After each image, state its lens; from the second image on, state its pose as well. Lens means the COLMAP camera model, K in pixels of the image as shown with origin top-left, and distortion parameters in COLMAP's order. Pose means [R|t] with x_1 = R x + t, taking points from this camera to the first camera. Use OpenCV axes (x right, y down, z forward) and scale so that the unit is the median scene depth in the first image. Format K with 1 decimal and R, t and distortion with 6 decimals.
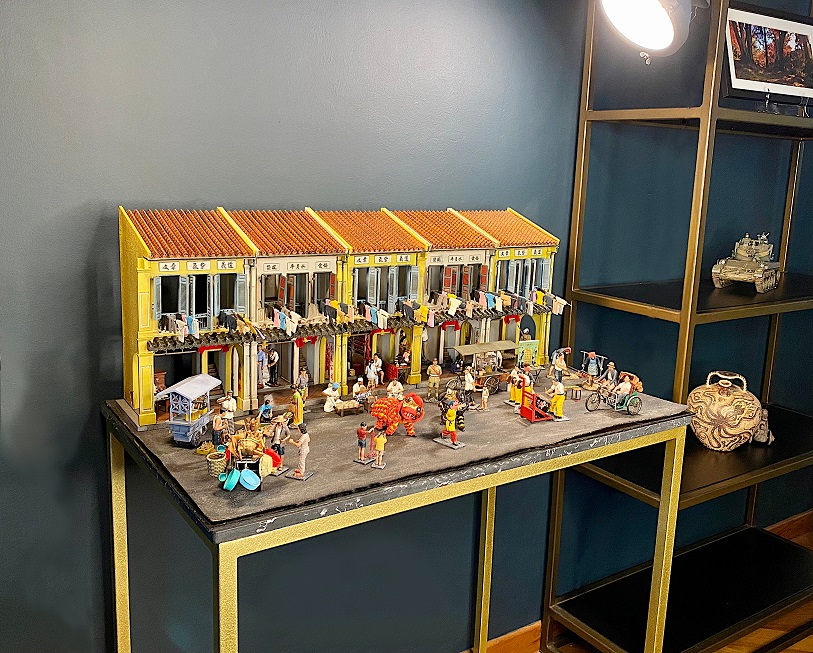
lens RADIAL K [[781.6, 0, 424.0], [0, 781.6, 312.5], [0, 0, 1]] dist [0.131282, -0.219466]
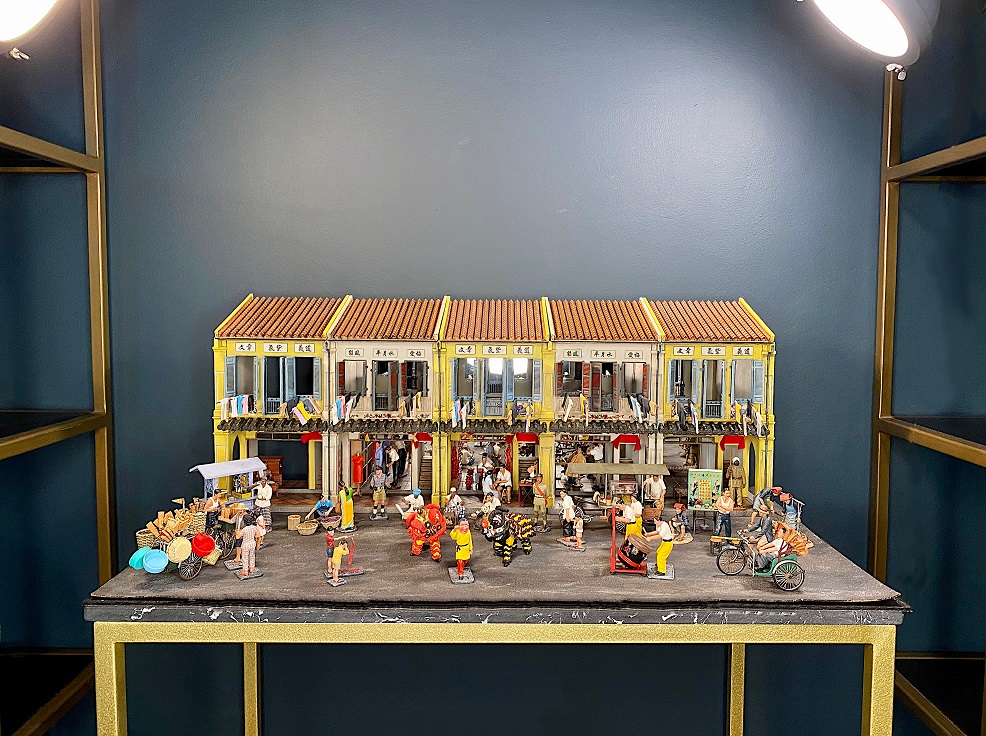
lens RADIAL K [[777.2, 0, 493.0], [0, 777.2, 368.0], [0, 0, 1]] dist [0.009622, 0.002975]
pose [[0.815667, 0.013631, -0.578361, 0.436746], [-0.082576, 0.992229, -0.093073, 0.029632], [0.572598, 0.123675, 0.810454, 0.332724]]
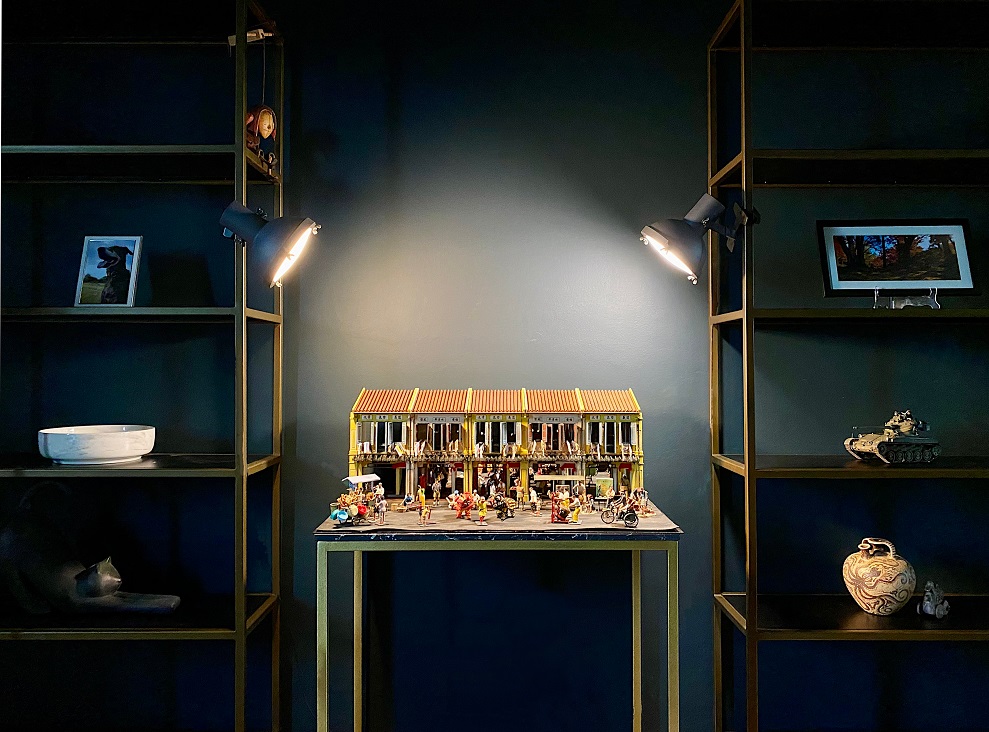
lens RADIAL K [[791.5, 0, 492.2], [0, 791.5, 344.3], [0, 0, 1]] dist [0.090006, -0.179454]
pose [[0.813536, -0.055267, -0.578882, 0.911941], [-0.077659, 0.976231, -0.202342, 0.118602], [0.576305, 0.209568, 0.789907, -0.333218]]
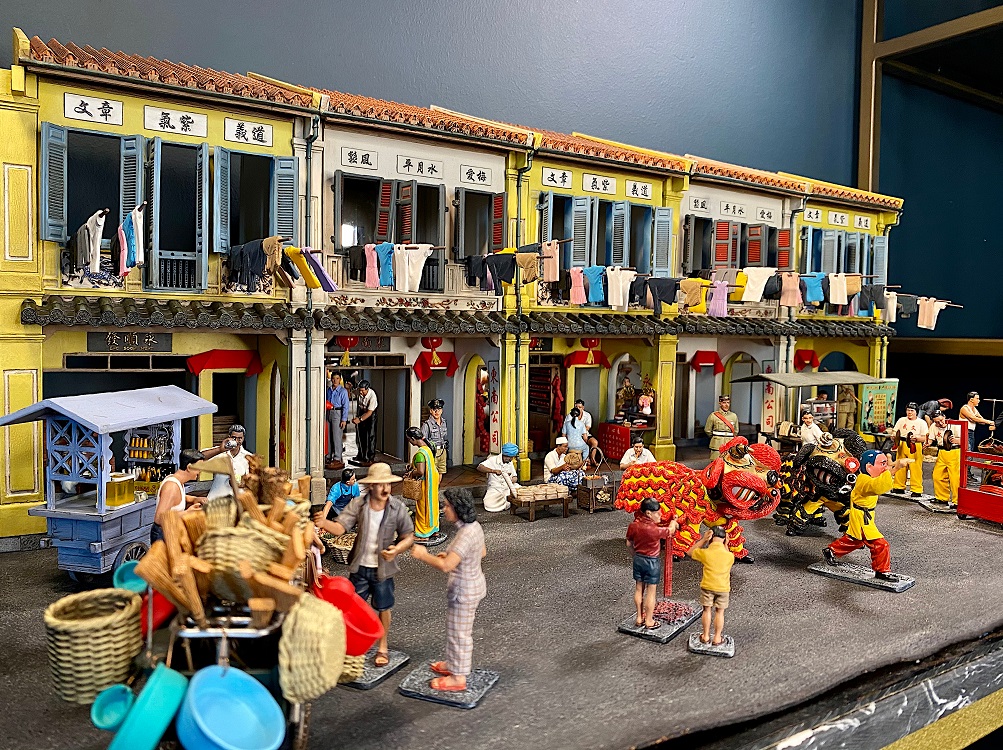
lens RADIAL K [[790.6, 0, 501.5], [0, 790.6, 375.0], [0, 0, 1]] dist [0.009622, 0.002975]
pose [[0.999245, -0.023724, -0.030772, -0.100910], [0.019435, 0.990941, -0.132887, 0.107395], [0.033646, 0.132189, 0.990653, 0.558783]]
